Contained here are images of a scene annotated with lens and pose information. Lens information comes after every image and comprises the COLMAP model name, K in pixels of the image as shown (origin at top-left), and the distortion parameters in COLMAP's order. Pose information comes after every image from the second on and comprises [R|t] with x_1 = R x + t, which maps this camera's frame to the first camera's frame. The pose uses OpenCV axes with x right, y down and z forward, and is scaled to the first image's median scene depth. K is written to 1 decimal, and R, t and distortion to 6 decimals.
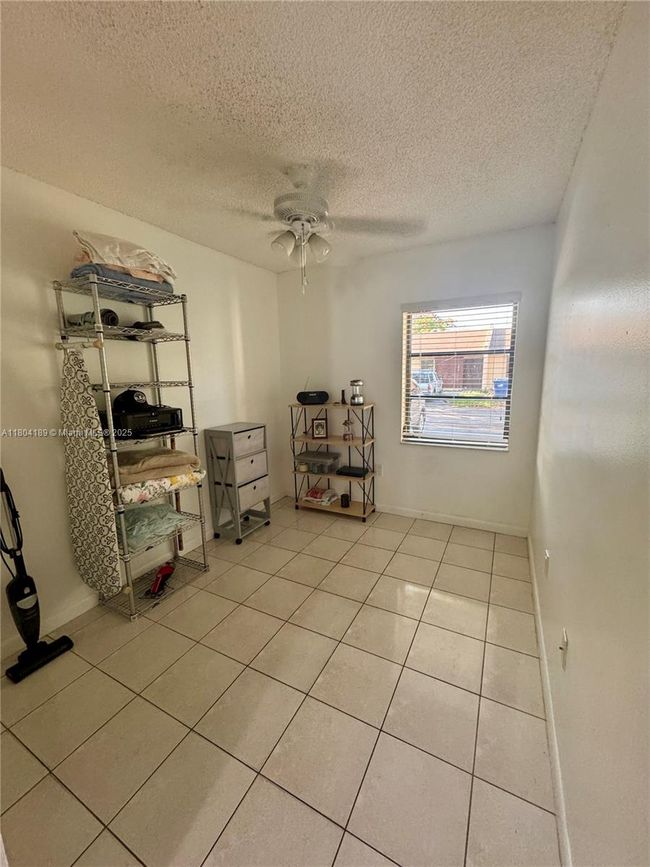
lens RADIAL K [[345.2, 0, 325.1], [0, 345.2, 433.1], [0, 0, 1]] dist [-0.008690, 0.001372]
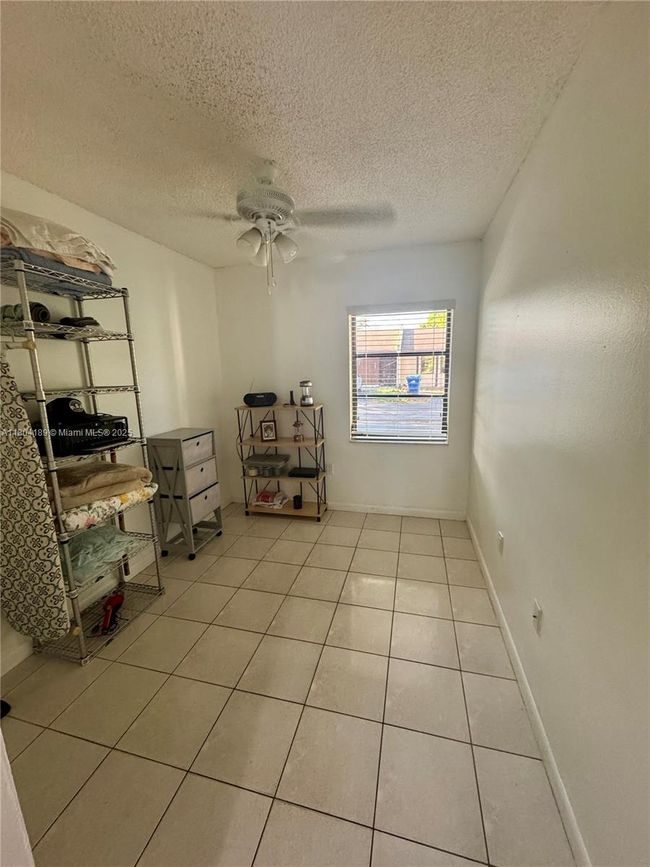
lens RADIAL K [[345.2, 0, 325.9], [0, 345.2, 433.2], [0, 0, 1]] dist [-0.008690, 0.001372]
pose [[0.972736, -0.045760, 0.227354, -0.118852], [0.043998, 0.998949, 0.012816, -0.017620], [-0.227702, -0.002464, 0.973728, 0.019383]]
